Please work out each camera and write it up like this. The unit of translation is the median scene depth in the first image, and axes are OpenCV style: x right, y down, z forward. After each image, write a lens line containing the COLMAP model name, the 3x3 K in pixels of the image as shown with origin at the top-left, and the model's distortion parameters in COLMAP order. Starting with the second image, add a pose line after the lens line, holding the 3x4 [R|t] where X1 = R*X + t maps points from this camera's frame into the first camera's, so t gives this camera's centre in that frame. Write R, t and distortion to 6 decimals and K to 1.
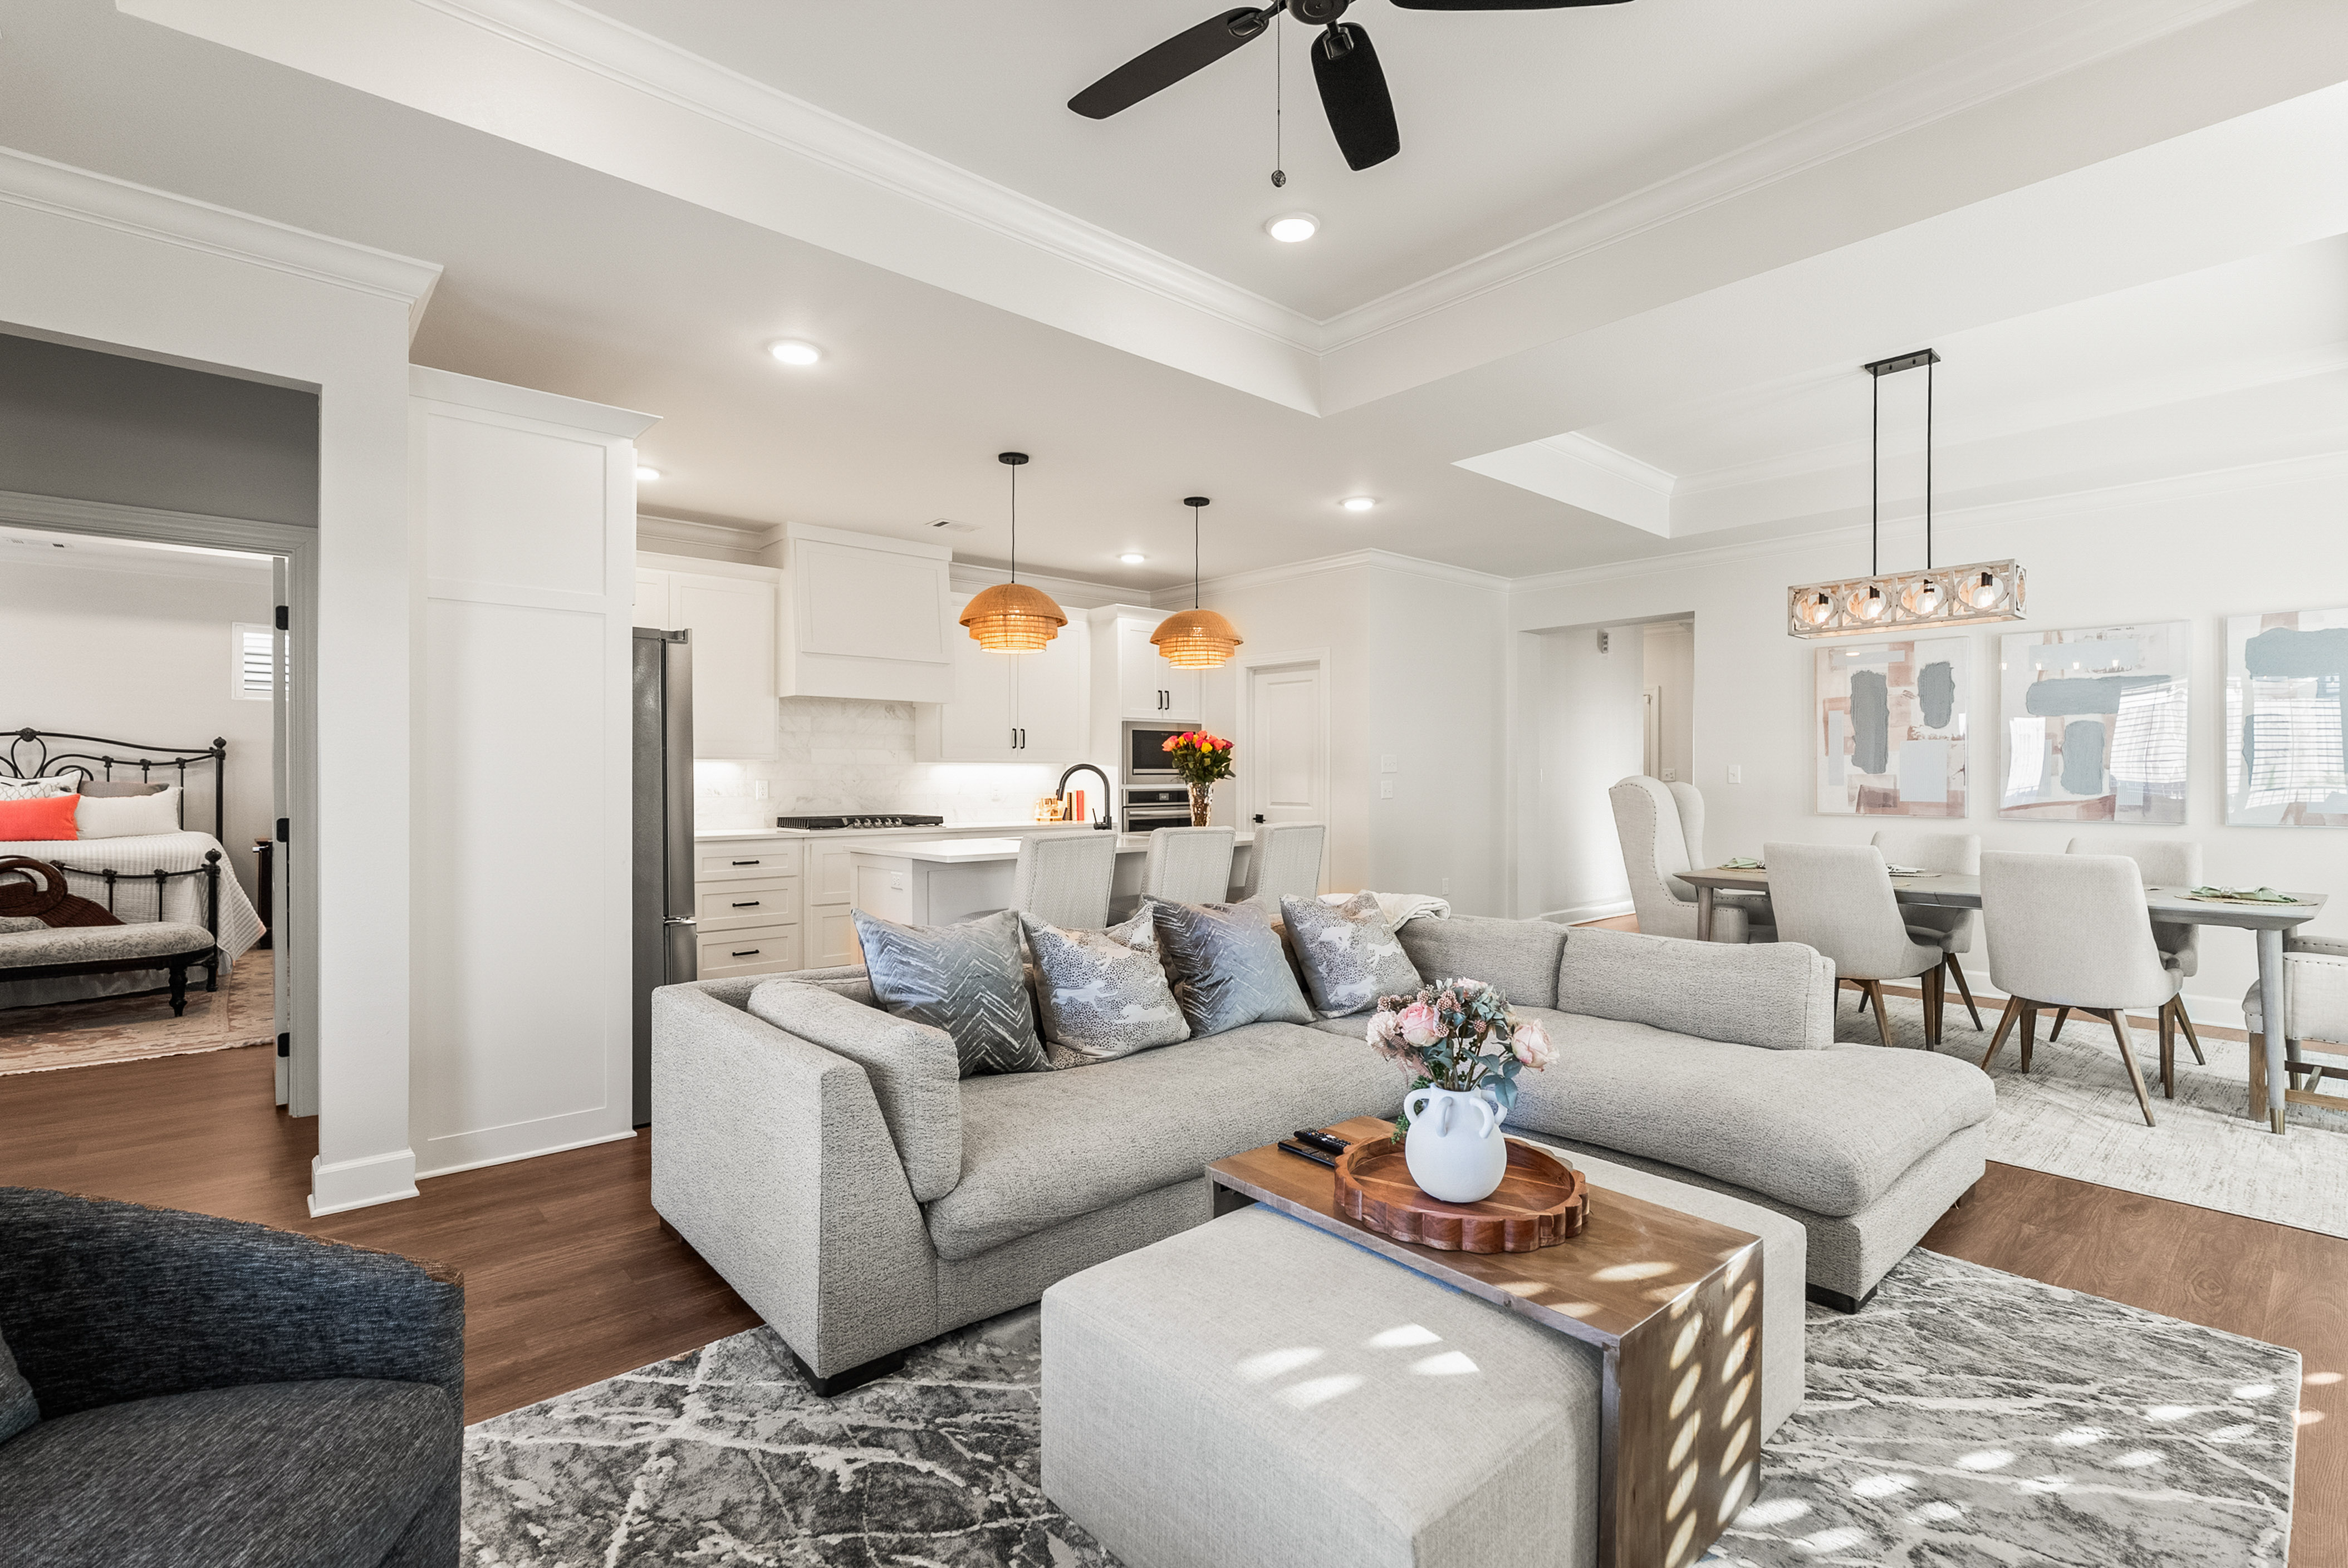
lens RADIAL K [[1070.1, 0, 1180.2], [0, 1070.1, 770.7], [0, 0, 1]] dist [-0.003186, -0.000173]
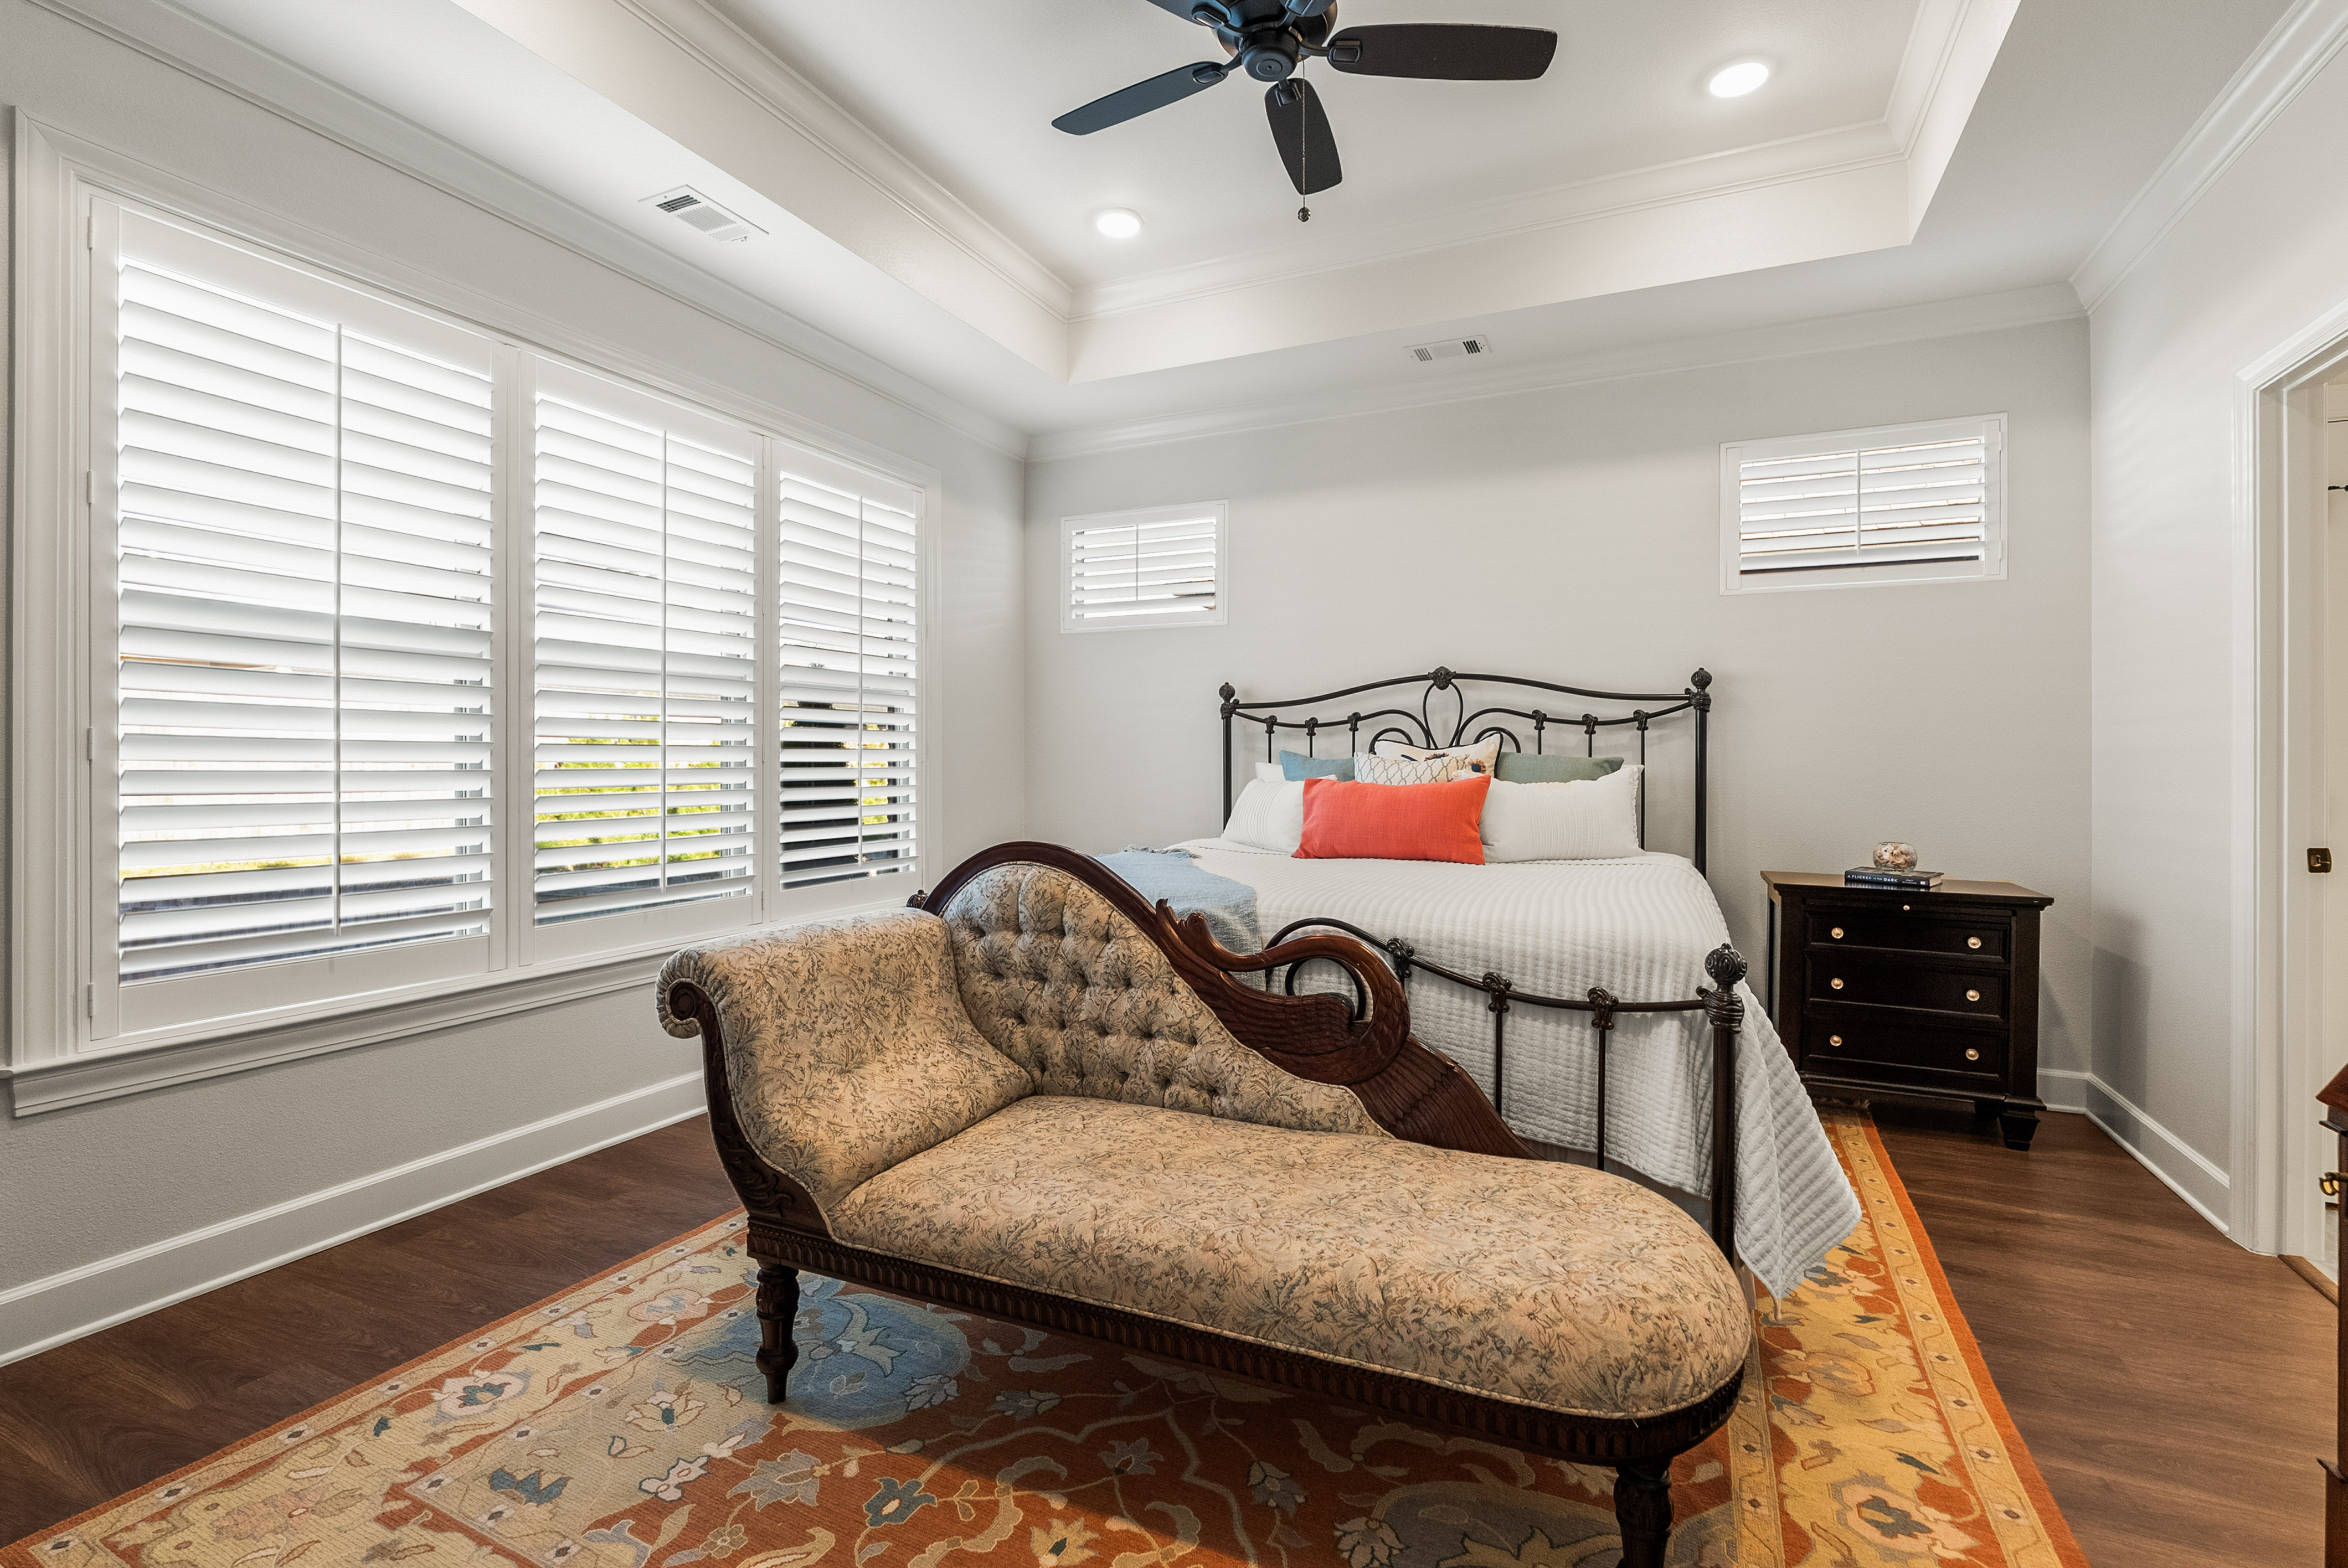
lens RADIAL K [[1070.2, 0, 1180.2], [0, 1070.2, 770.7], [0, 0, 1]] dist [-0.003186, -0.000173]
pose [[0.405478, 0.007772, -0.914072, -0.572962], [0.004494, 0.999935, 0.010495, 0.012366], [0.914094, -0.008363, 0.405417, 0.606378]]
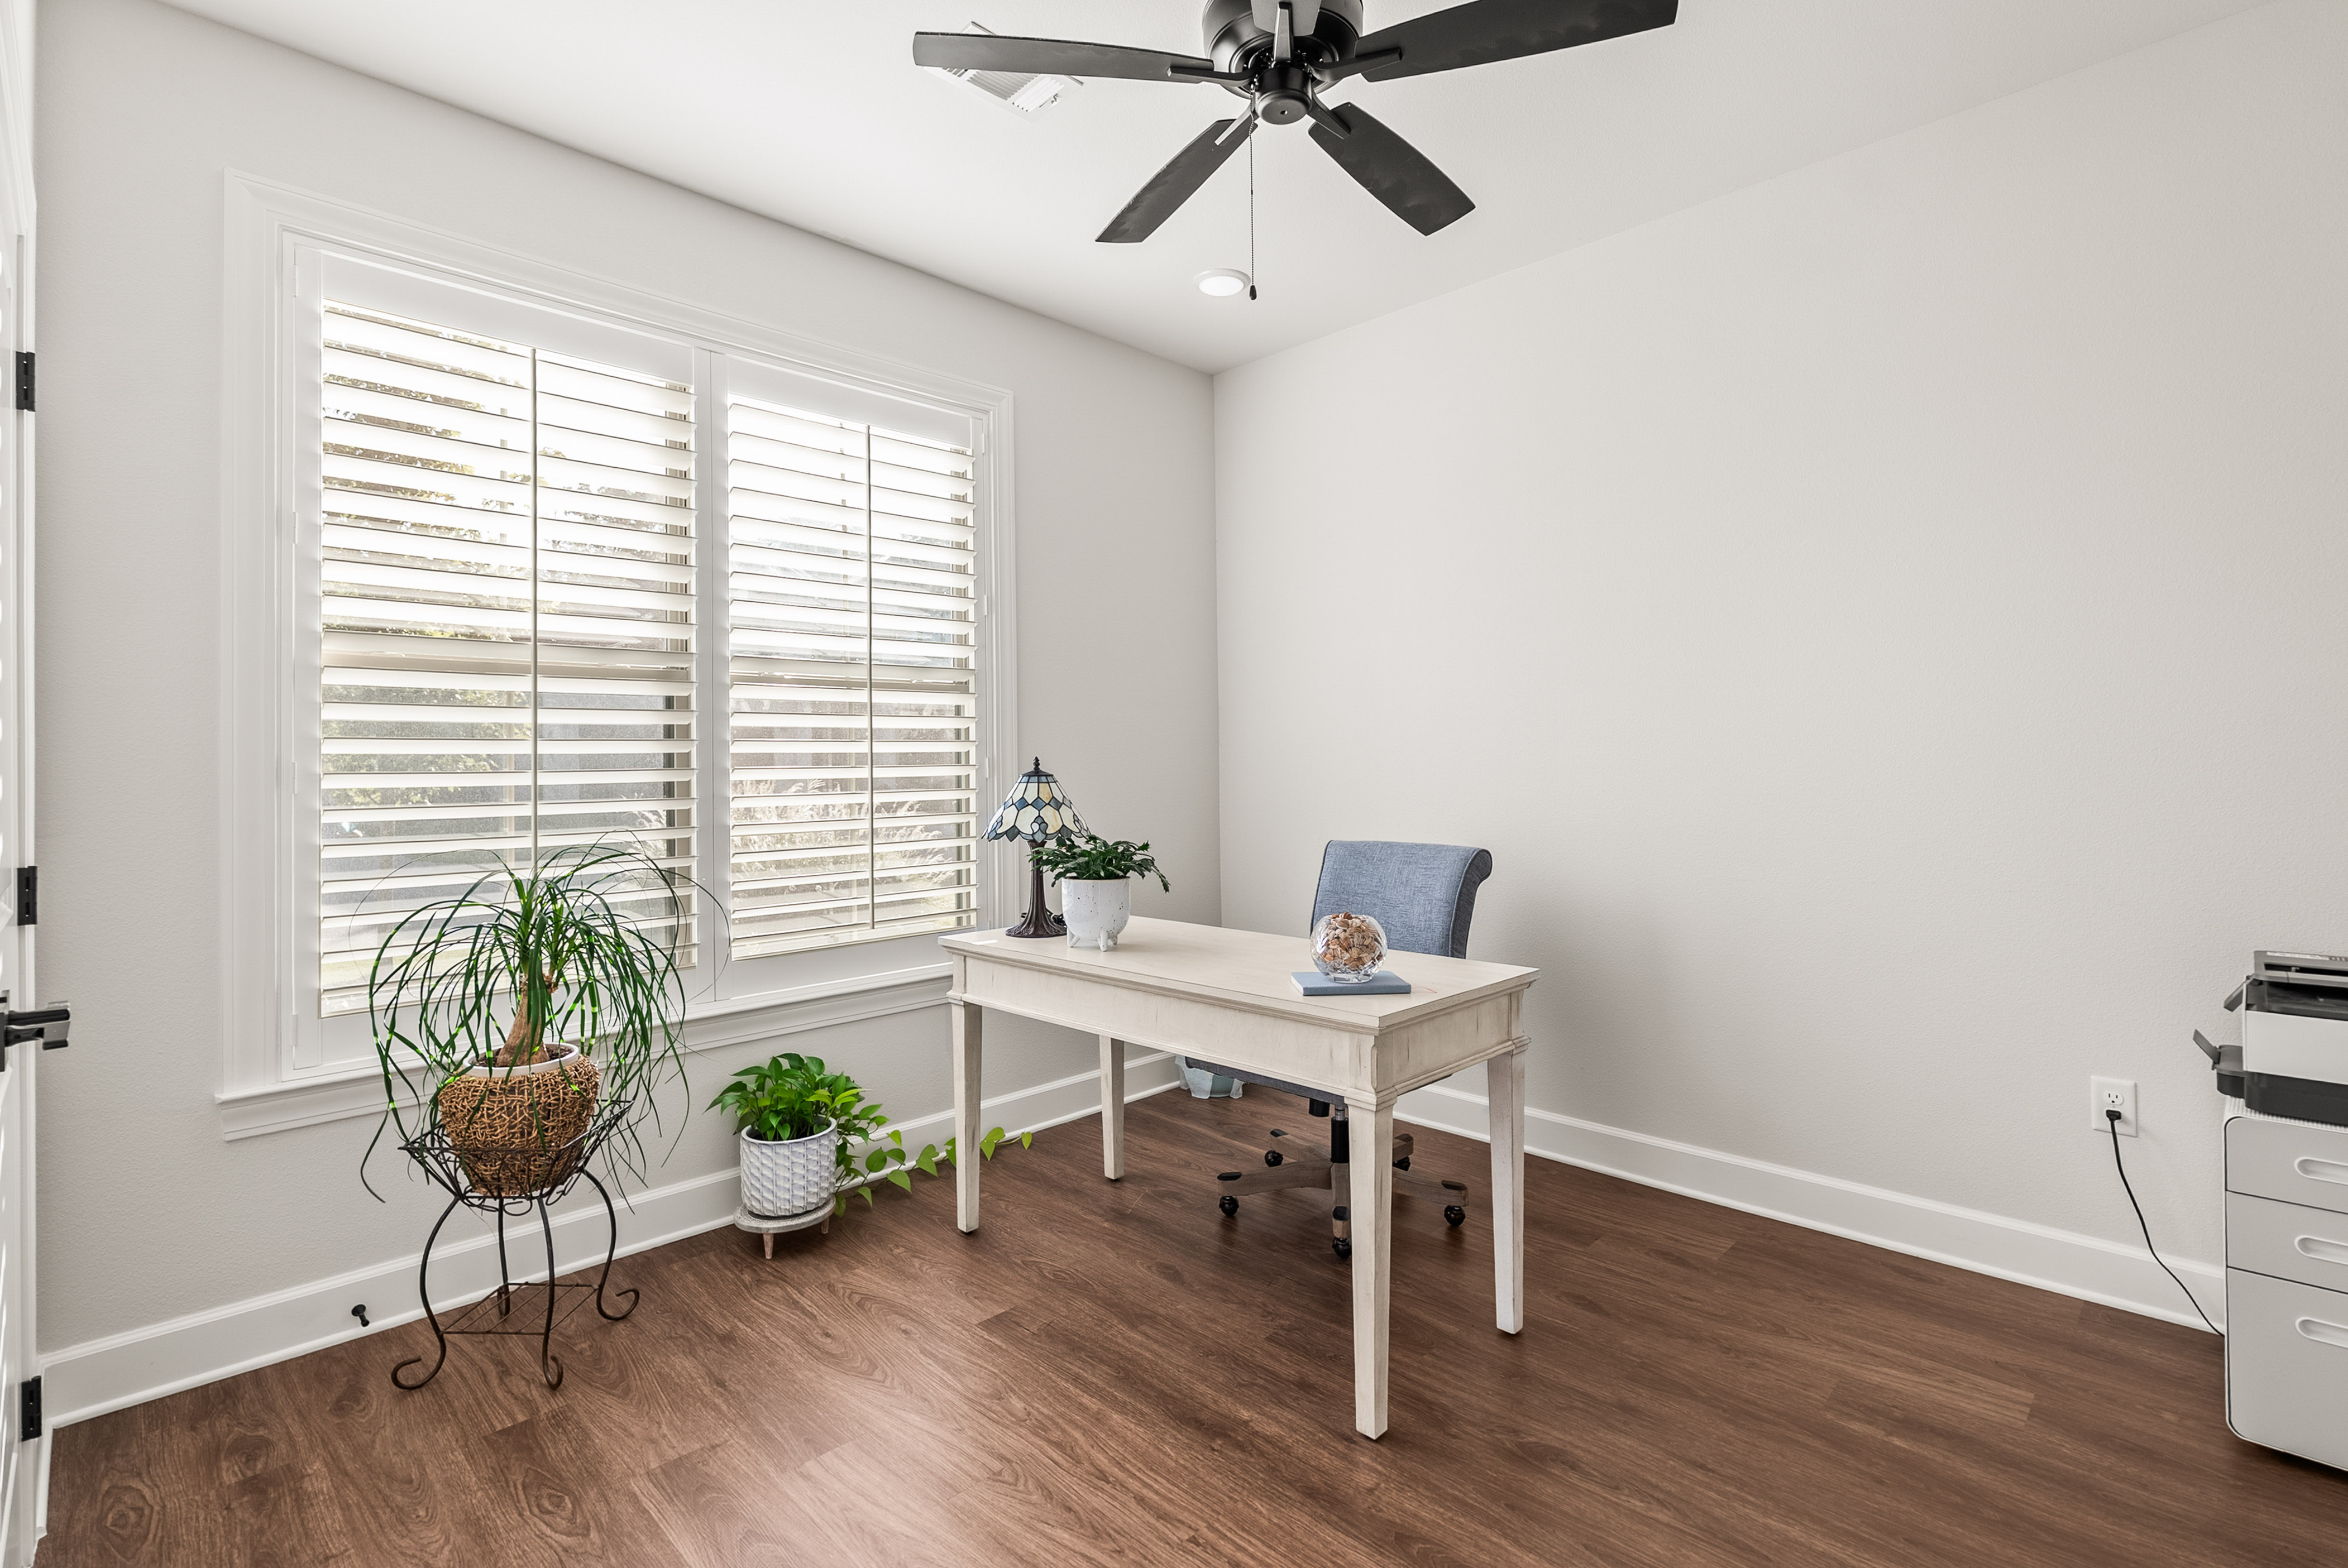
lens RADIAL K [[1070.1, 0, 1180.2], [0, 1070.1, 770.7], [0, 0, 1]] dist [-0.003186, -0.000173]
pose [[0.057343, -0.001704, -0.998353, -0.649989], [0.023442, 0.999725, -0.000360, 0.013418], [0.998079, -0.023383, 0.057367, 0.695244]]
